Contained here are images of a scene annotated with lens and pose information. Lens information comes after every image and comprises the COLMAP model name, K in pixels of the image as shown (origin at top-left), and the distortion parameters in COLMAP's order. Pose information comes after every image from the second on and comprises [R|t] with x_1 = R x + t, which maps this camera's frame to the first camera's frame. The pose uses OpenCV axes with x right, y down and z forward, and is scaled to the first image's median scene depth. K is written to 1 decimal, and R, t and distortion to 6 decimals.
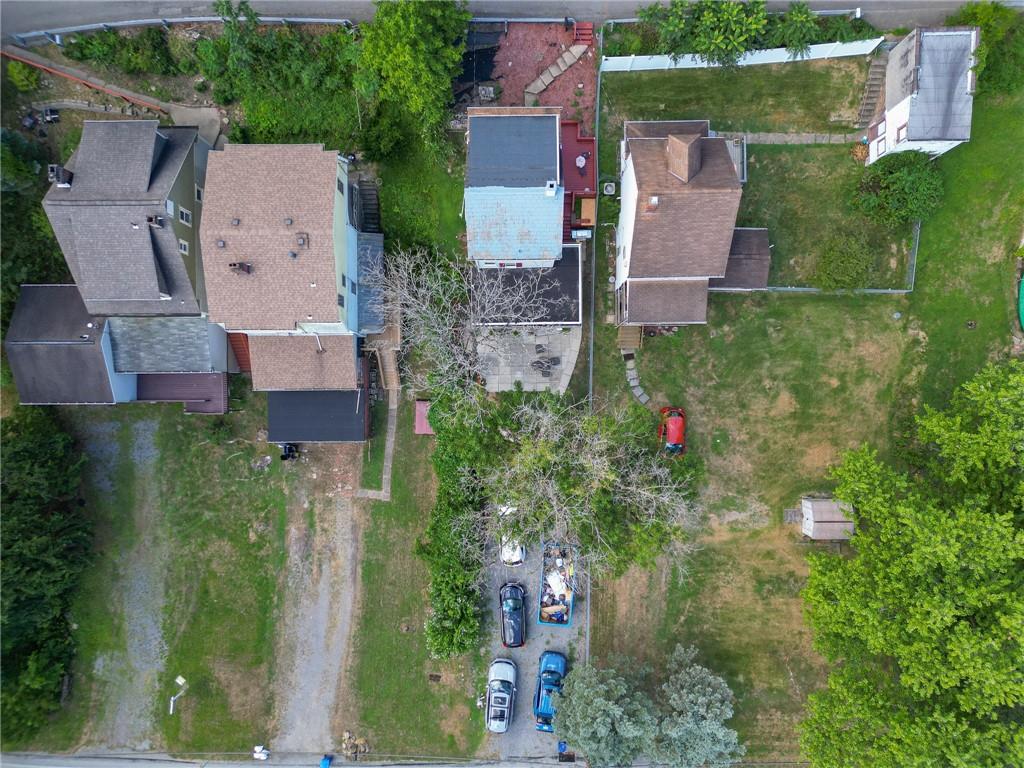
lens RADIAL K [[724.5, 0, 510.5], [0, 724.5, 382.5], [0, 0, 1]] dist [0.052634, -0.023175]
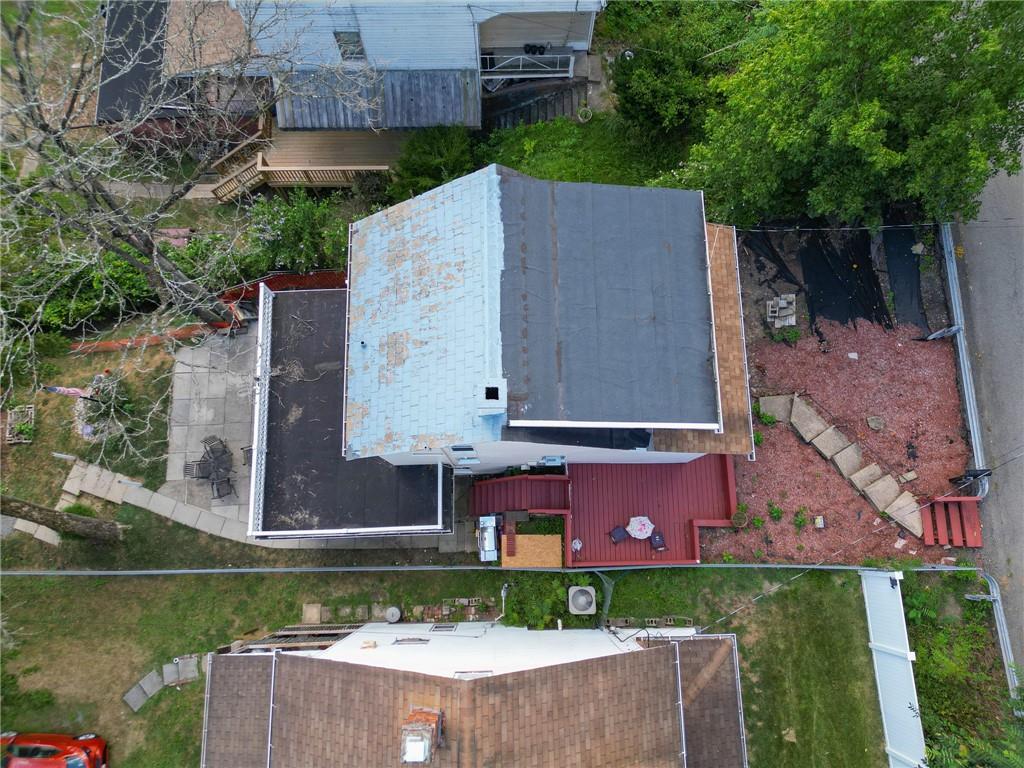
lens RADIAL K [[724.5, 0, 516.0], [0, 724.5, 381.3], [0, 0, 1]] dist [0.052634, -0.023175]
pose [[0.017777, 0.979888, -0.198753, 0.095352], [-0.999767, 0.019854, 0.008459, -0.235569], [0.012235, 0.198556, 0.980013, 0.566449]]
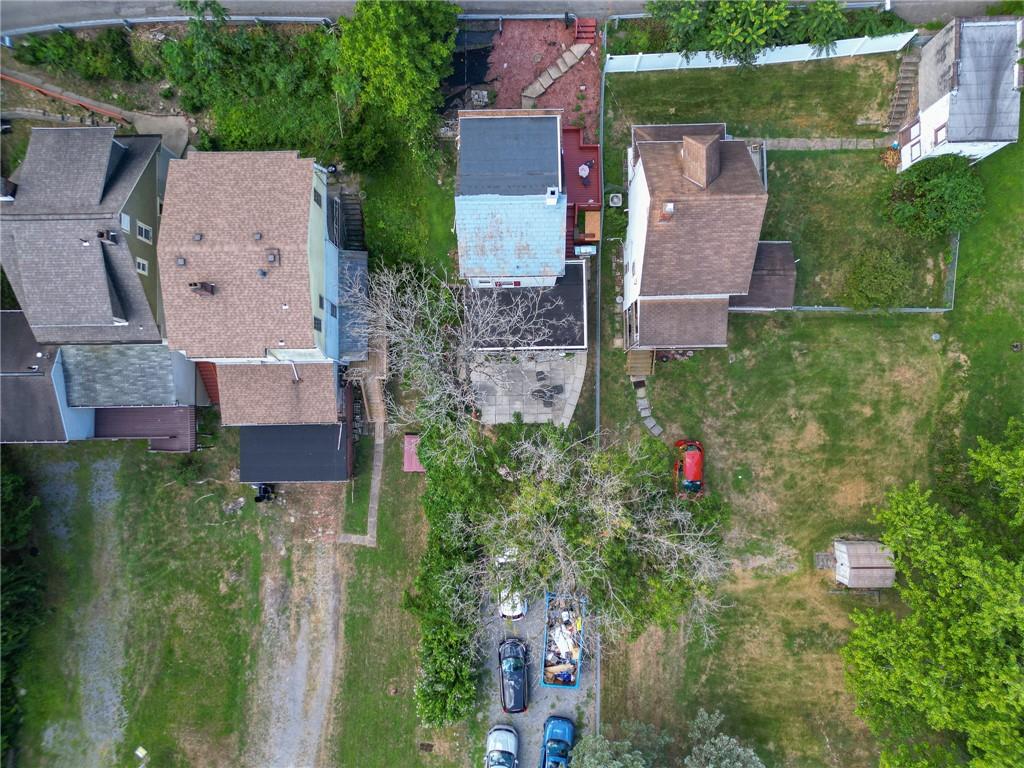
lens RADIAL K [[724.5, 0, 509.3], [0, 724.5, 380.9], [0, 0, 1]] dist [0.052634, -0.023175]
pose [[0.999966, -0.008136, -0.001379, 0.002349], [0.008072, 0.999106, -0.041488, -0.003916], [0.001716, 0.041475, 0.999138, 0.101958]]
